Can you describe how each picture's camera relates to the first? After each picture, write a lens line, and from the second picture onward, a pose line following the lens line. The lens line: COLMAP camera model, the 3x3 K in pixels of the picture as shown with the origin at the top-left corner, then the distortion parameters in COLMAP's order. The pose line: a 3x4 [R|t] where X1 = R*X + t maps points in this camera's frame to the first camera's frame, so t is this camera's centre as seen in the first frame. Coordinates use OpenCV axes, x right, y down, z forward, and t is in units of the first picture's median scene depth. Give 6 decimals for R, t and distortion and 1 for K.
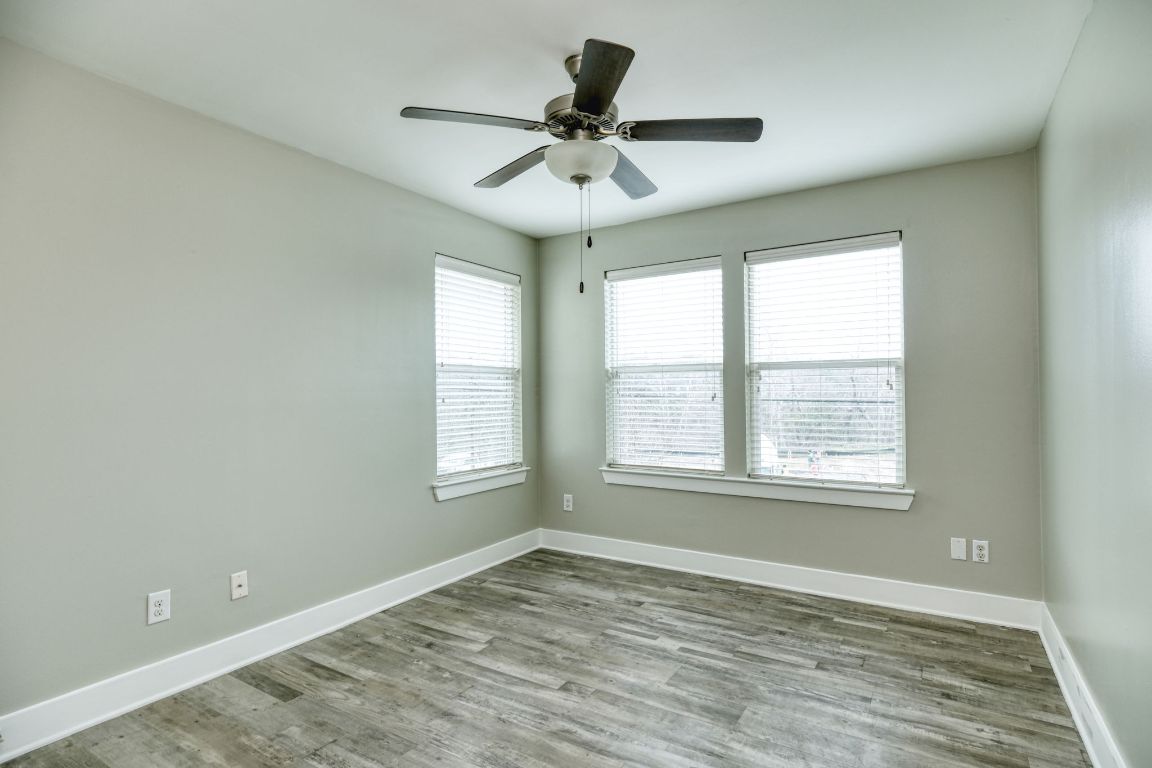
lens RADIAL K [[591.4, 0, 573.8], [0, 591.4, 388.7], [0, 0, 1]] dist [-0.012245, 0.002429]
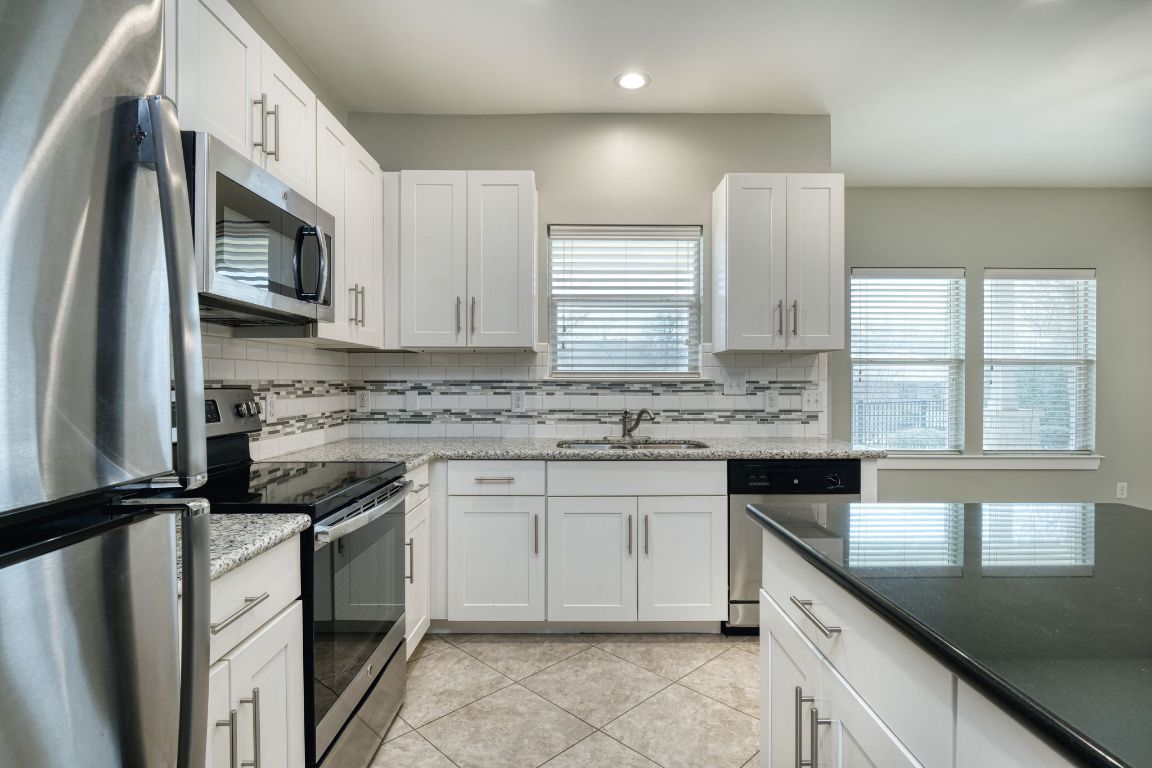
lens RADIAL K [[591.4, 0, 582.2], [0, 591.4, 382.3], [0, 0, 1]] dist [-0.012245, 0.002429]
pose [[0.842379, 0.008003, 0.538826, -1.025680], [-0.009667, 0.999953, 0.000261, 0.010416], [-0.538799, -0.005429, 0.842417, 0.420091]]
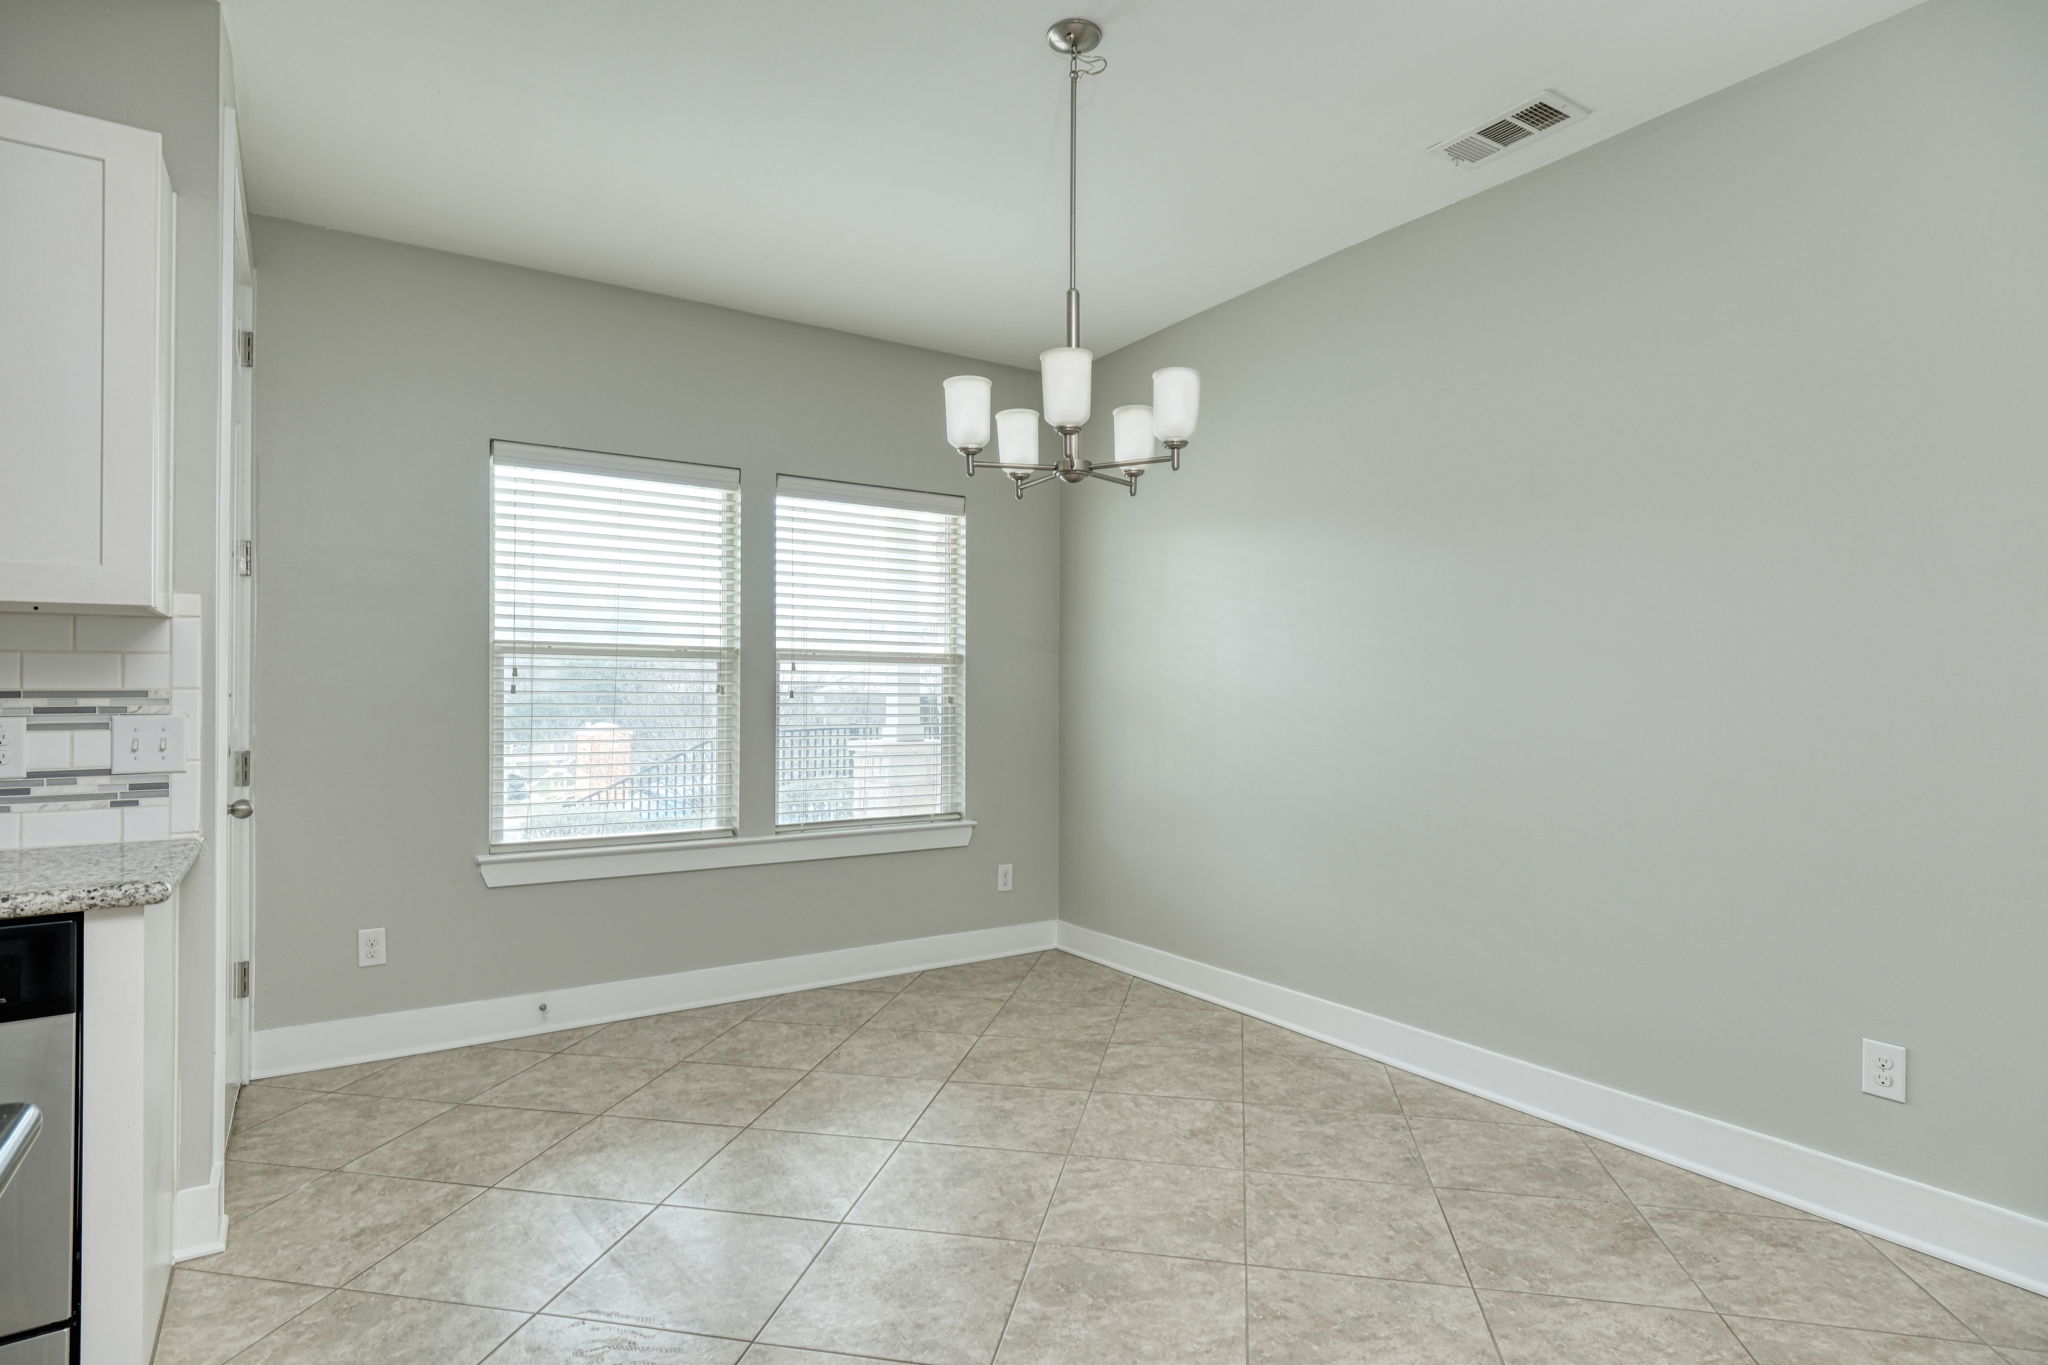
lens RADIAL K [[1051.5, 0, 1034.2], [0, 1051.5, 681.0], [0, 0, 1]] dist [-0.012245, 0.002429]
pose [[0.402279, 0.019036, 0.915319, -0.602616], [-0.008743, 0.999818, -0.016951, 0.005597], [-0.915476, -0.001184, 0.402372, 0.297056]]
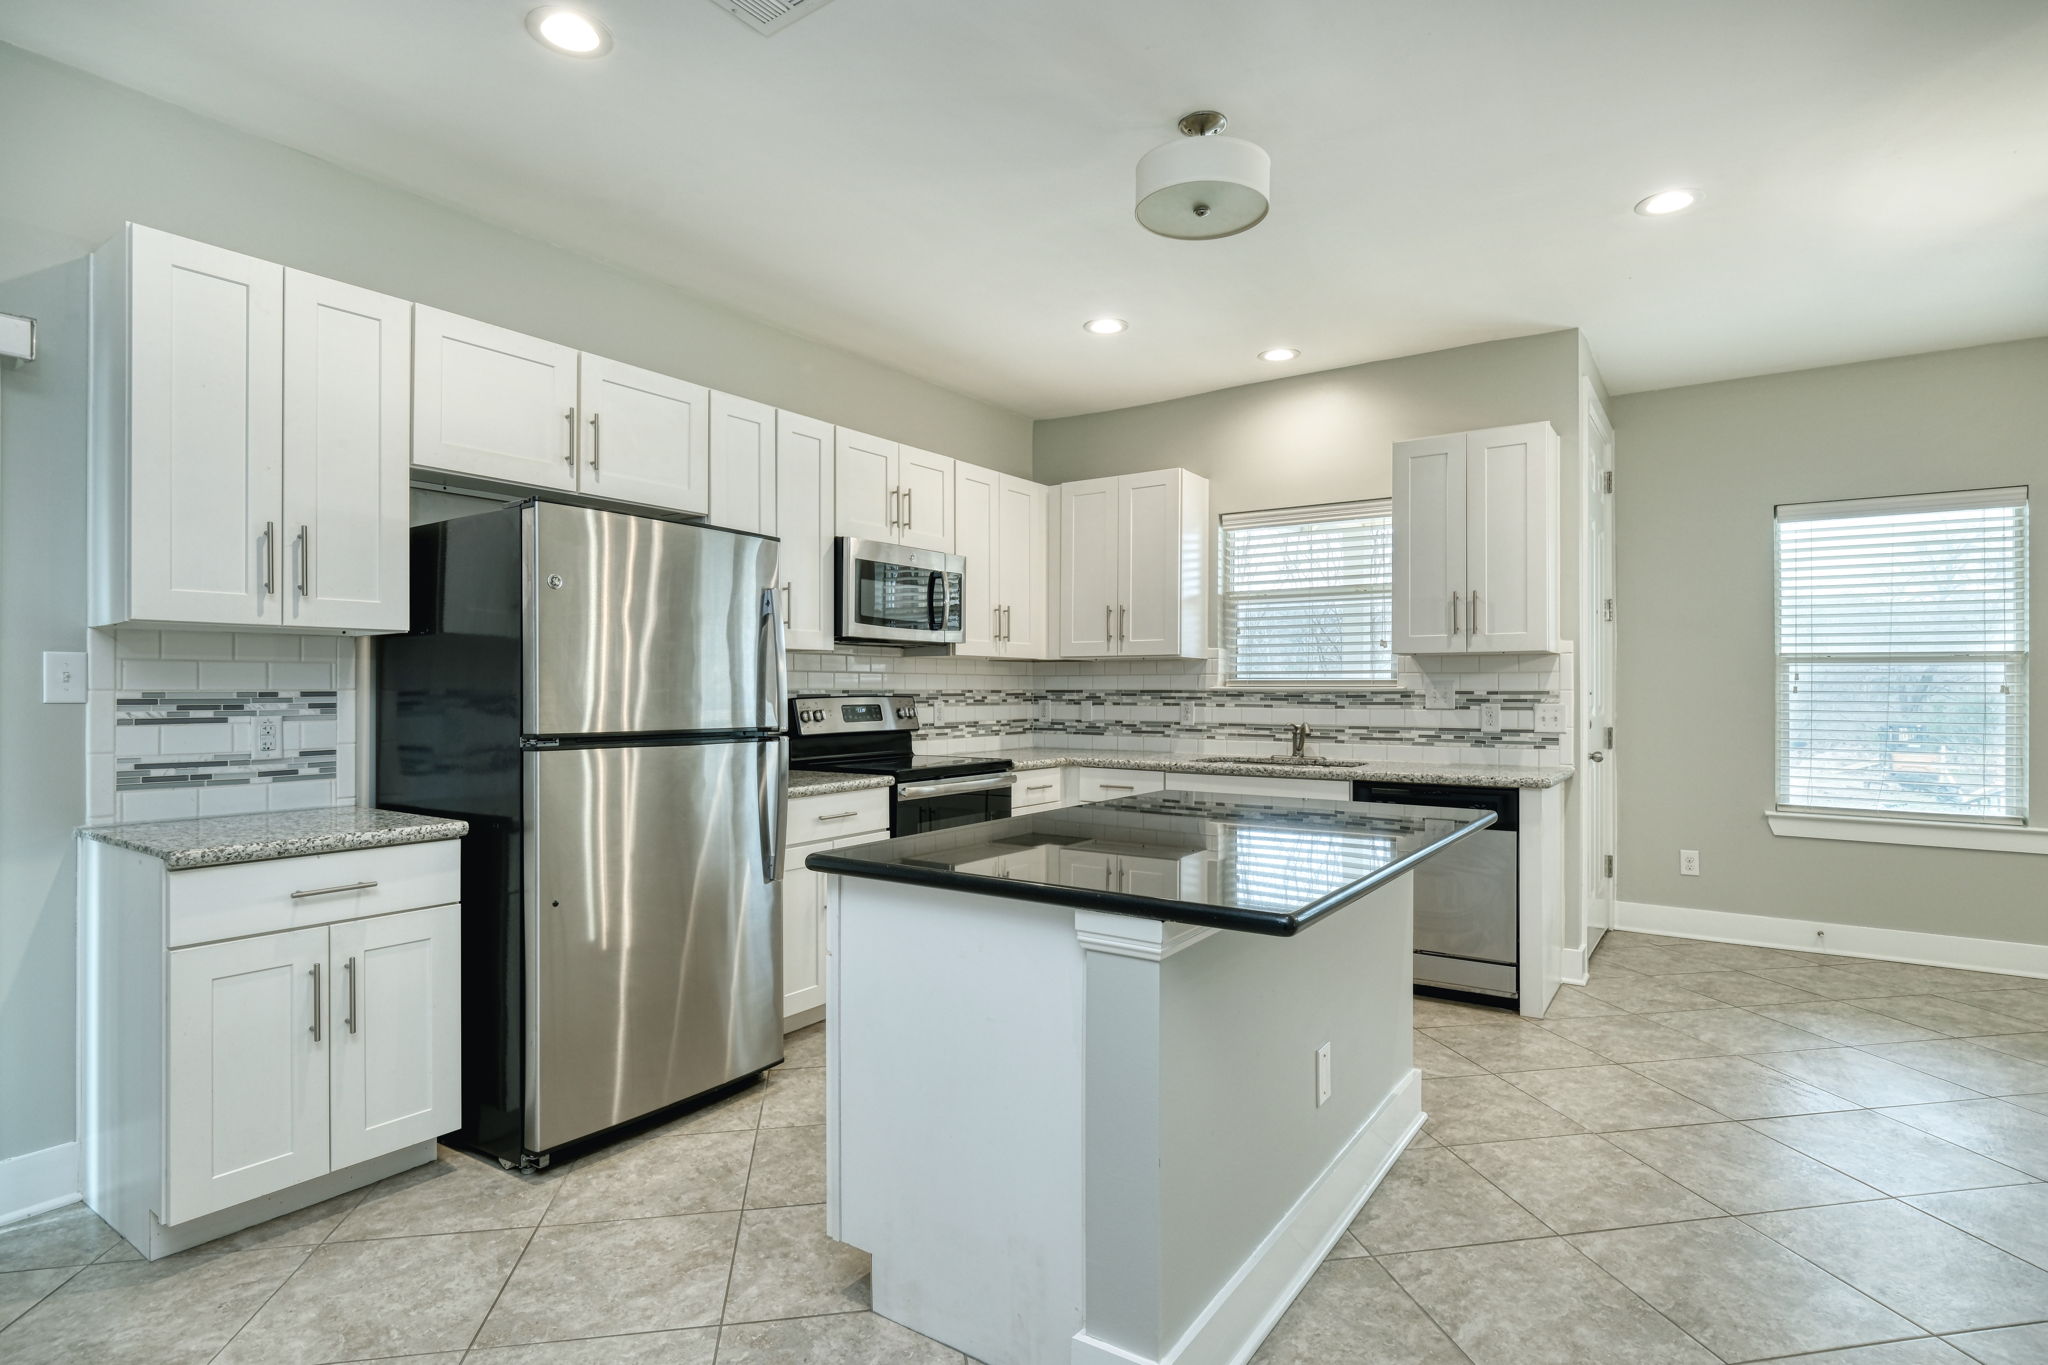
lens RADIAL K [[1051.5, 0, 1013.0], [0, 1051.5, 687.7], [0, 0, 1]] dist [-0.012245, 0.002429]
pose [[0.998280, 0.009474, -0.057863, -0.792821], [-0.009347, 0.999953, 0.002455, 0.004166], [0.057883, -0.001910, 0.998322, -0.204209]]
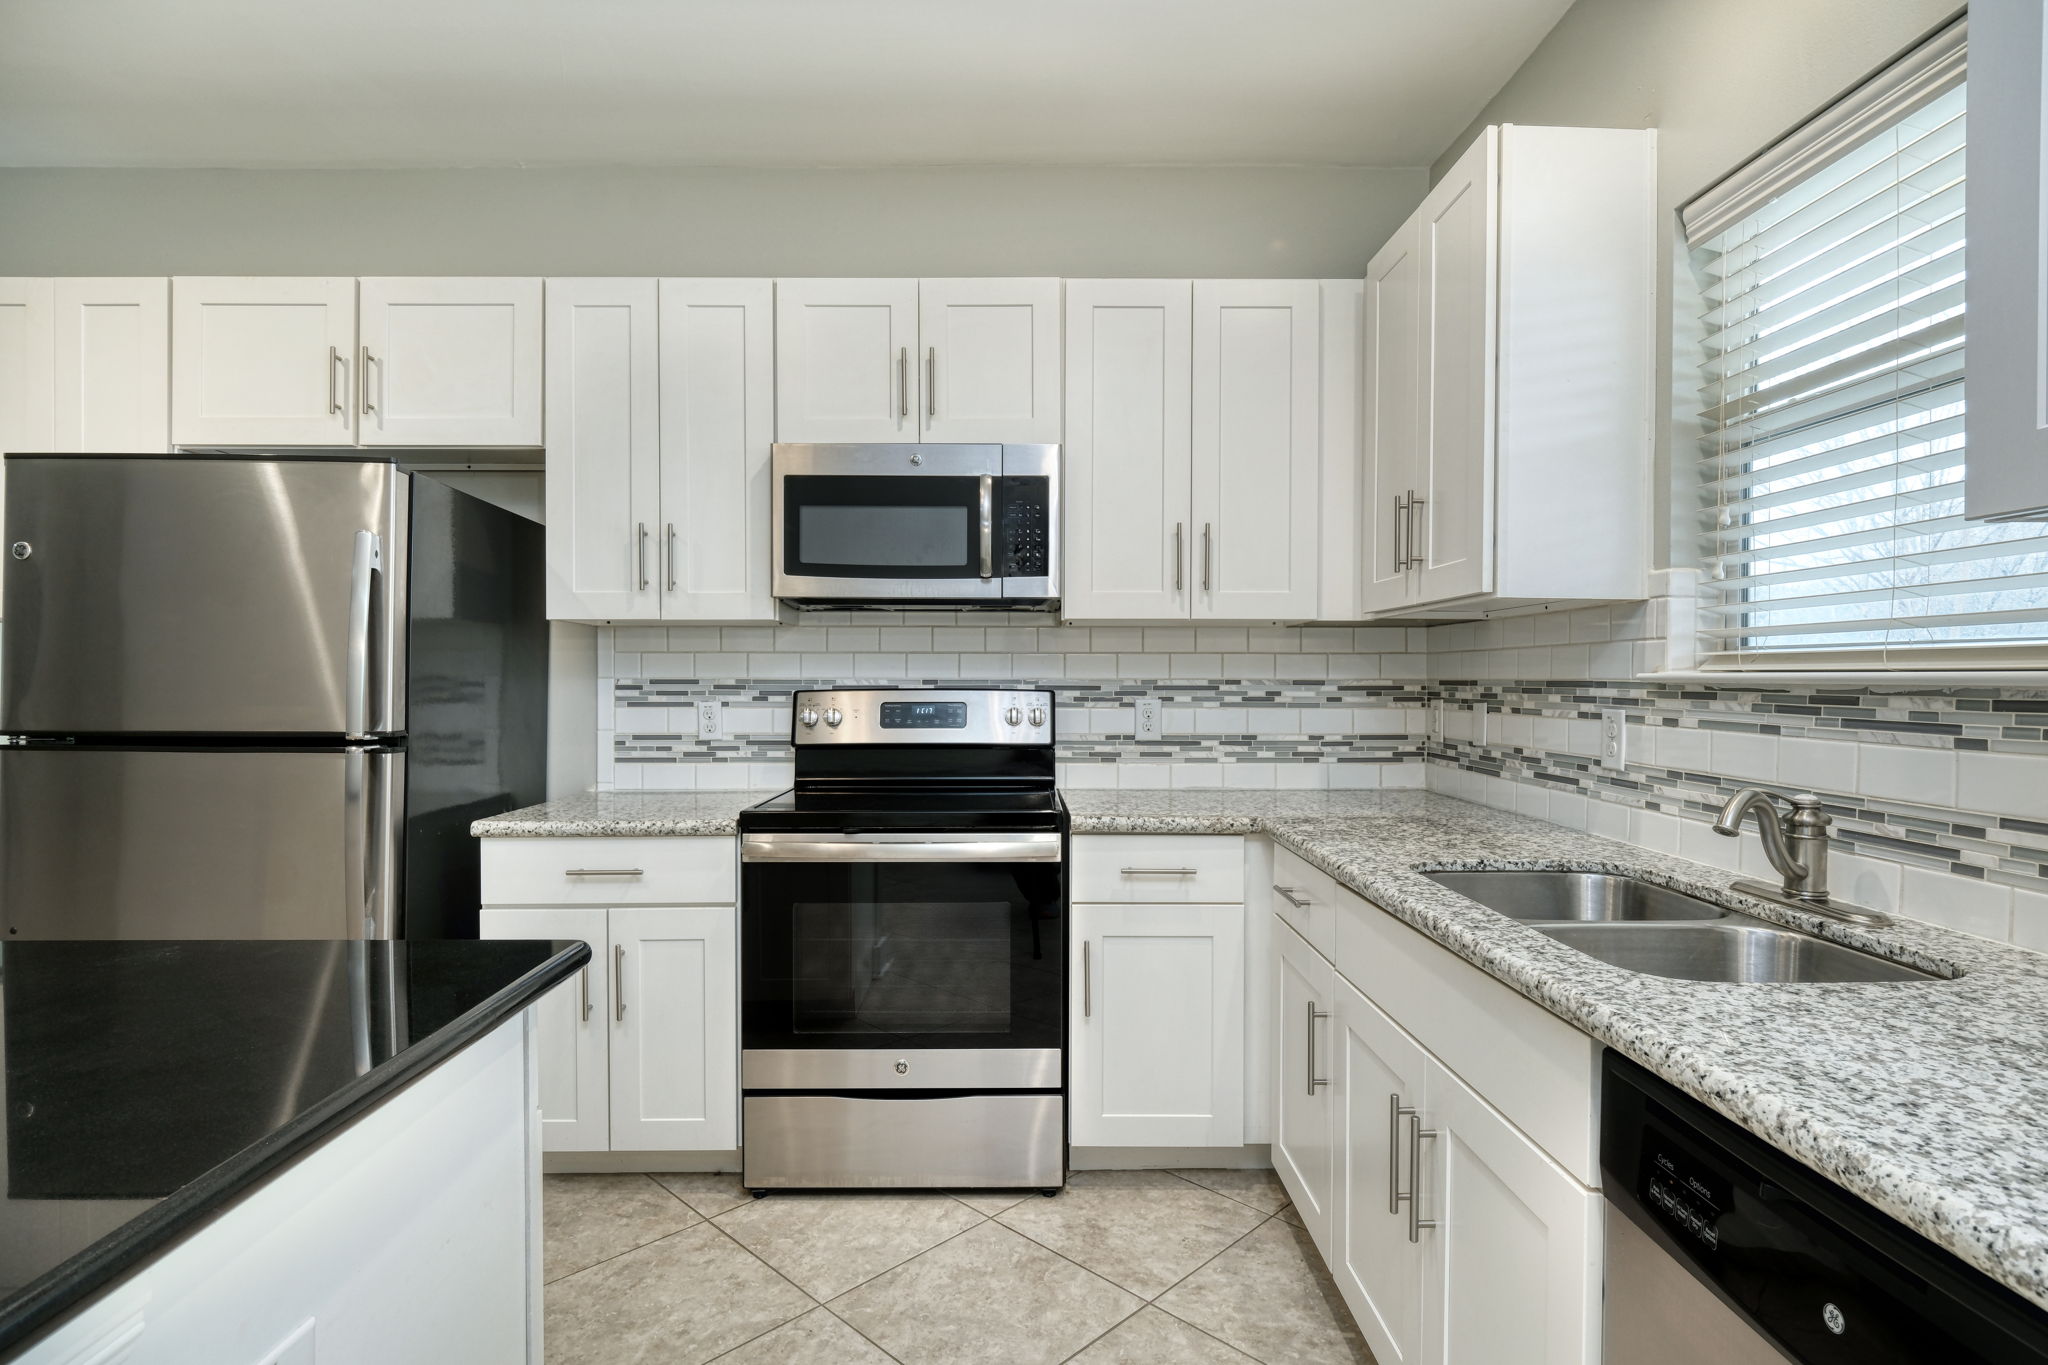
lens RADIAL K [[1051.5, 0, 1015.9], [0, 1051.5, 677.7], [0, 0, 1]] dist [-0.012245, 0.002429]
pose [[0.526782, 0.010177, -0.849939, -0.344297], [-0.002155, 0.999941, 0.010637, 0.001923], [0.849997, -0.003772, 0.526773, 0.635758]]
